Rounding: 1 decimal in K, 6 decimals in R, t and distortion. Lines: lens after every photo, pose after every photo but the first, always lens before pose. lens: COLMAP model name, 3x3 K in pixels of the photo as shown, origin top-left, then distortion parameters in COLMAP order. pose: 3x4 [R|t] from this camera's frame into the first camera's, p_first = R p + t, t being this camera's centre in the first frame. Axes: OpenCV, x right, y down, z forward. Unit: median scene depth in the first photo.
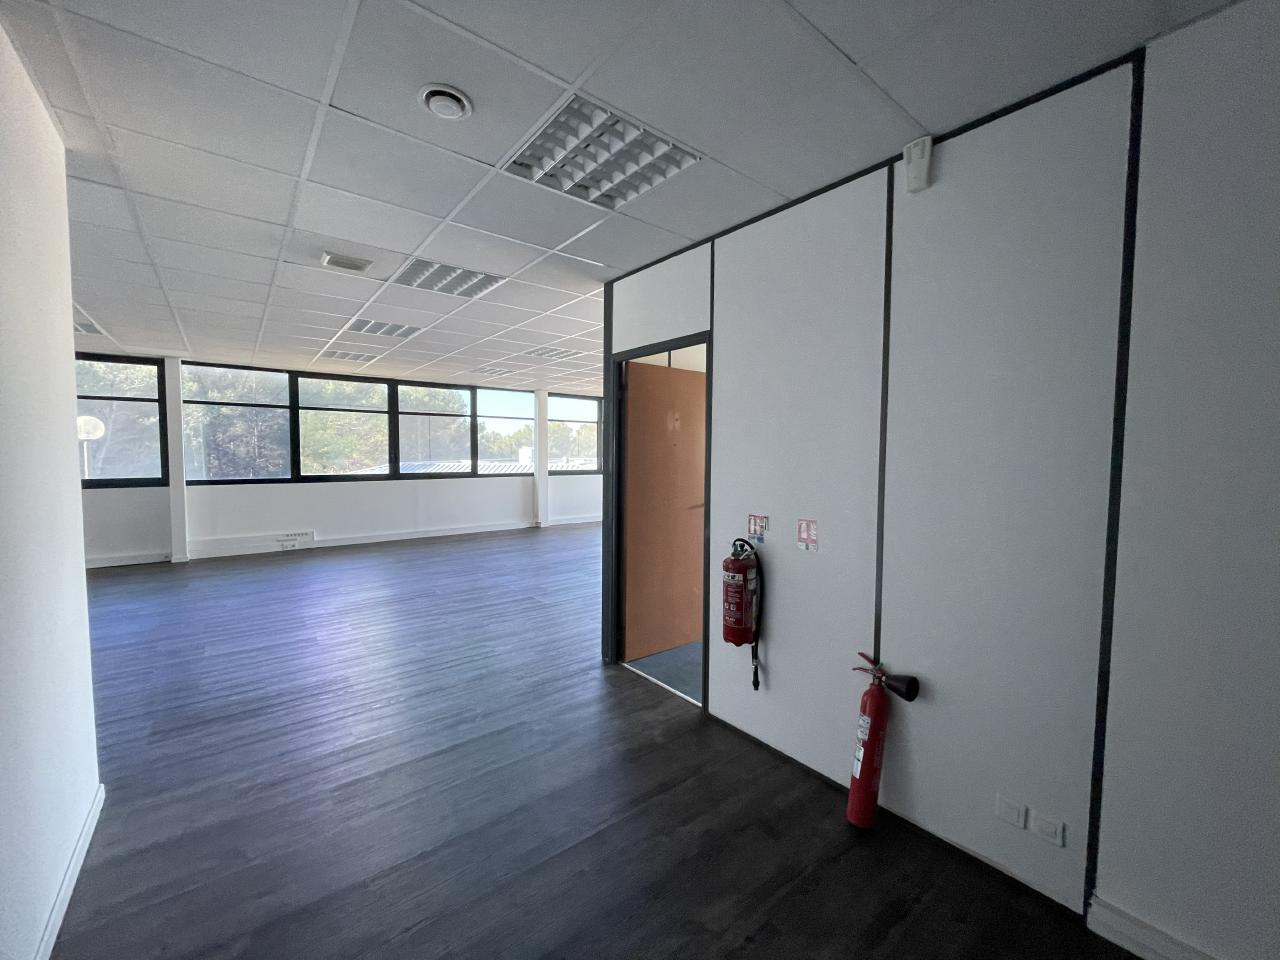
lens RADIAL K [[516.8, 0, 635.9], [0, 516.8, 479.3], [0, 0, 1]] dist [-0.004485, 0.001000]
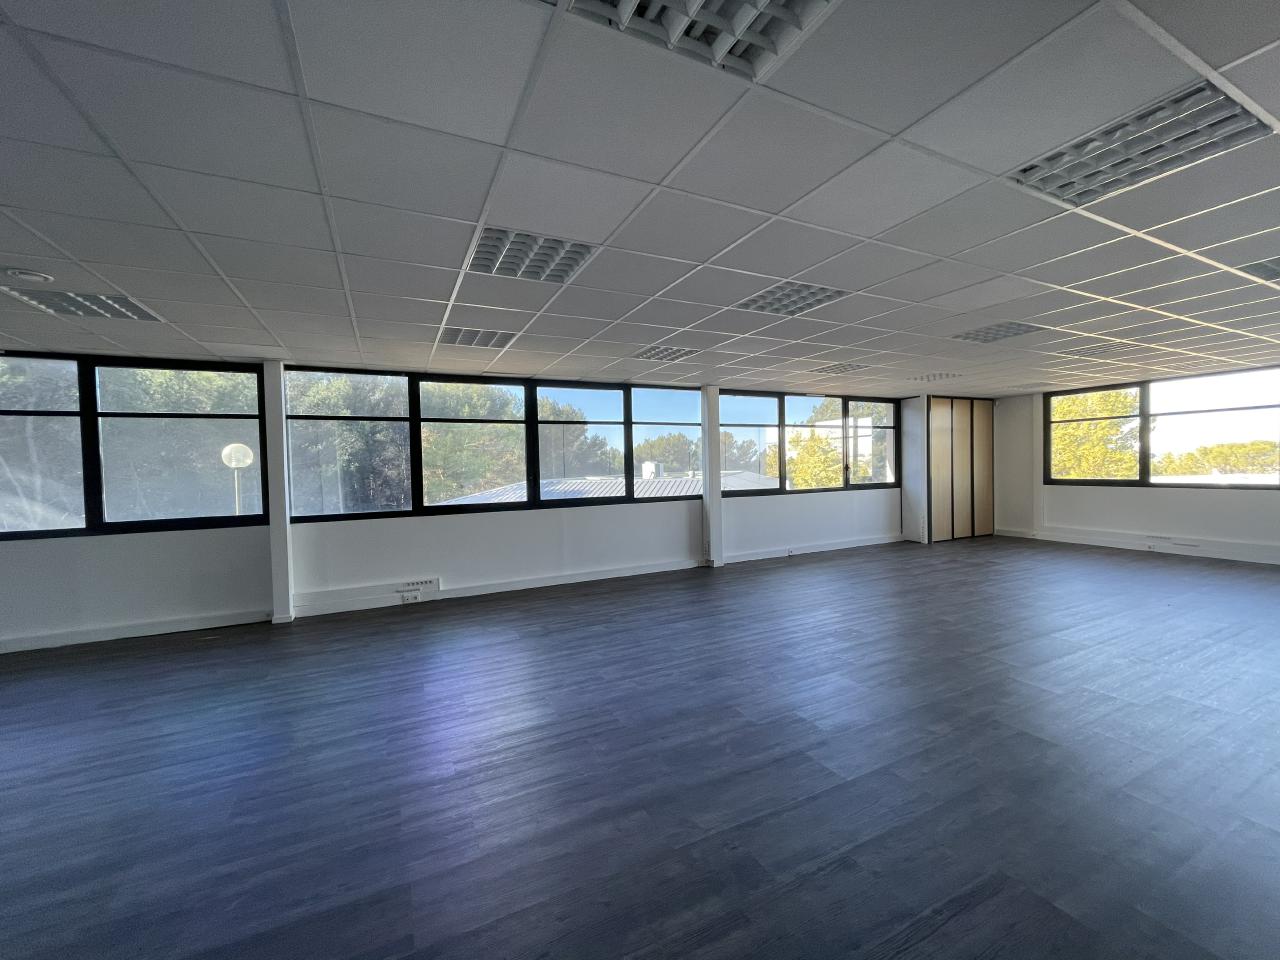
lens RADIAL K [[516.8, 0, 637.8], [0, 516.8, 480.0], [0, 0, 1]] dist [-0.004485, 0.001000]
pose [[0.976190, -0.023613, -0.215627, -0.152210], [0.018380, 0.999487, -0.026244, -0.019601], [0.216136, 0.021656, 0.976123, 0.284615]]
